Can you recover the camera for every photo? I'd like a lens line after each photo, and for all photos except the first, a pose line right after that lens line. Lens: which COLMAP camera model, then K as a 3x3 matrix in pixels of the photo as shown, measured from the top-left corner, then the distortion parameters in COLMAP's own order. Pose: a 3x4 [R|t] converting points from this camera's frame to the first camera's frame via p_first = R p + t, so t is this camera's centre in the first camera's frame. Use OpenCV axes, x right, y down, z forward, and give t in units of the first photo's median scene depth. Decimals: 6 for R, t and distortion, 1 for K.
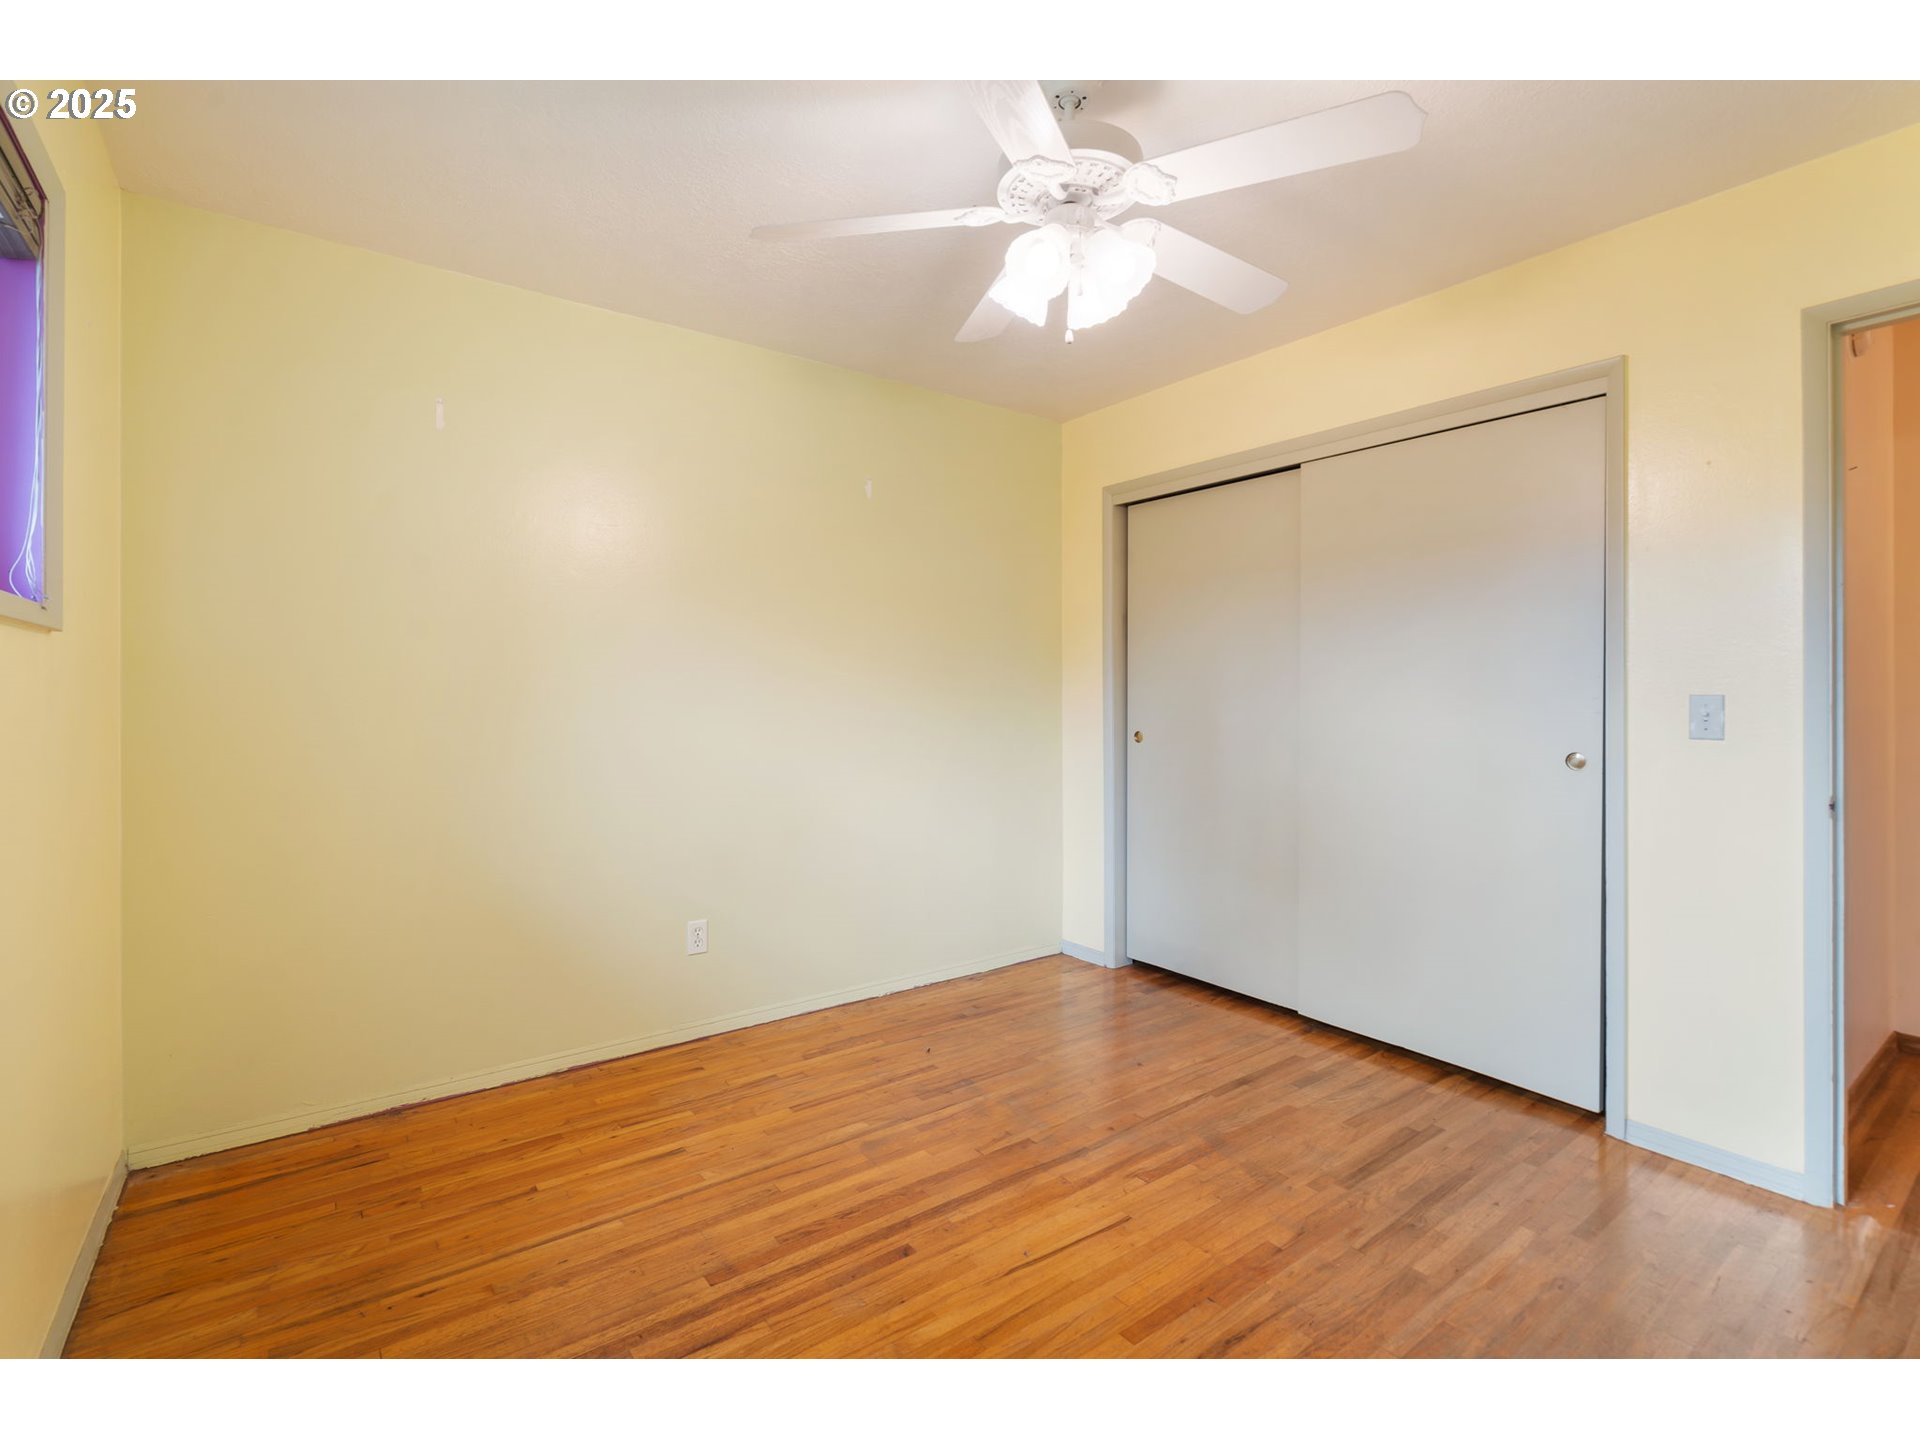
lens RADIAL K [[886.7, 0, 949.2], [0, 886.7, 691.6], [0, 0, 1]] dist [0.000380, 0.000621]
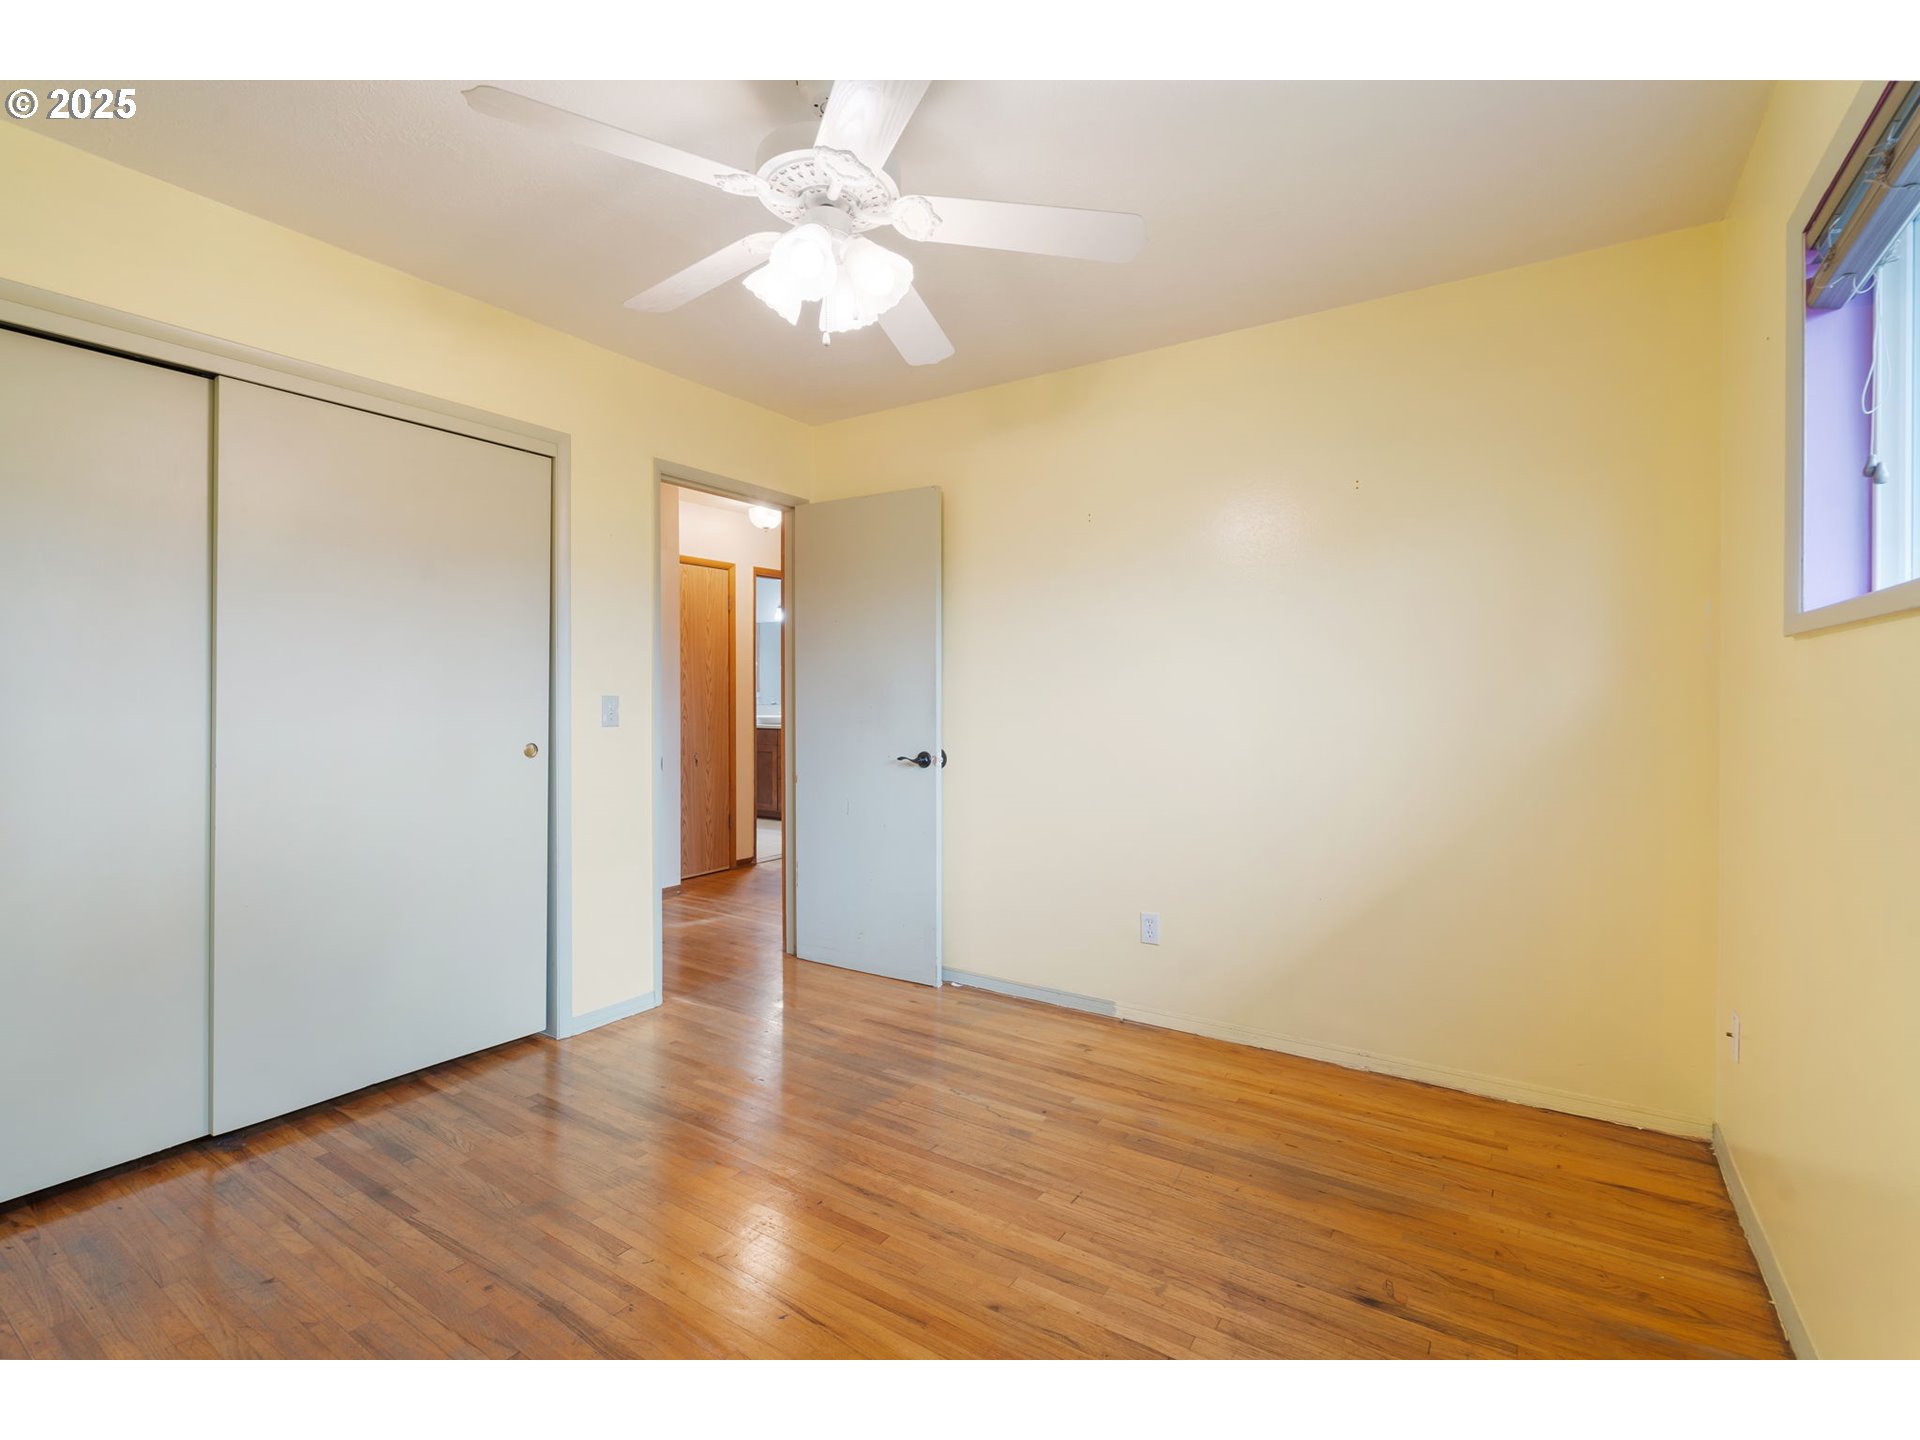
lens RADIAL K [[869.5, 0, 955.5], [0, 869.5, 712.8], [0, 0, 1]] dist [-0.003850, 0.000660]
pose [[-0.343351, -0.017052, 0.939052, -0.662217], [-0.005427, 0.999854, 0.016172, 0.005648], [-0.939191, 0.000456, -0.343394, 0.953306]]
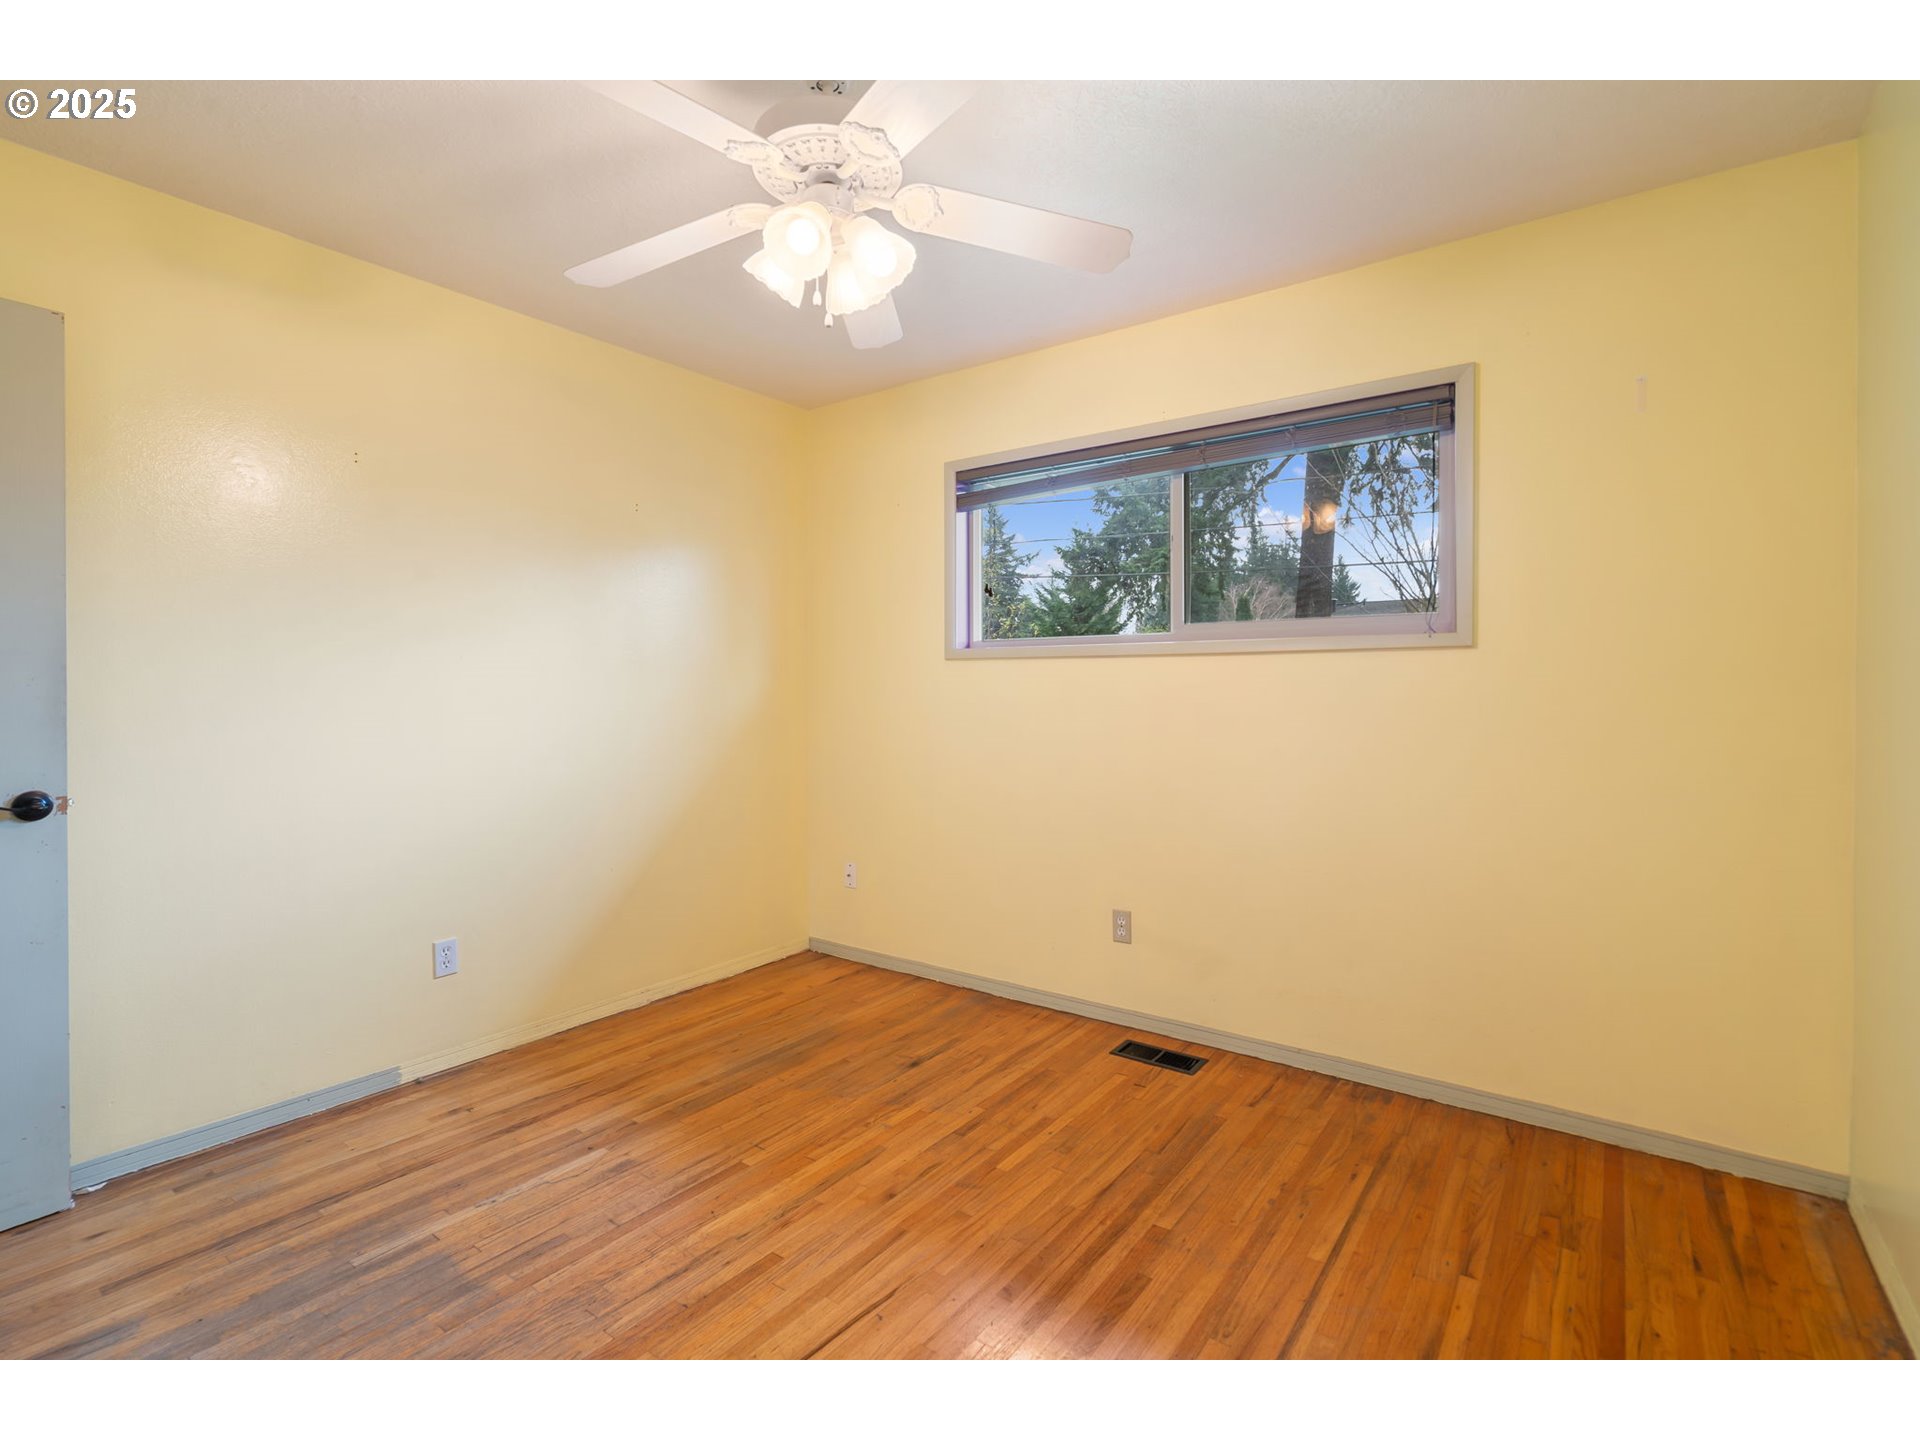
lens RADIAL K [[886.7, 0, 949.2], [0, 886.7, 691.6], [0, 0, 1]] dist [0.000380, 0.000621]
pose [[-0.959484, 0.002623, -0.281751, 0.224752], [0.003152, 0.999994, -0.001424, 0.007270], [0.281745, -0.002254, -0.959487, 1.570017]]
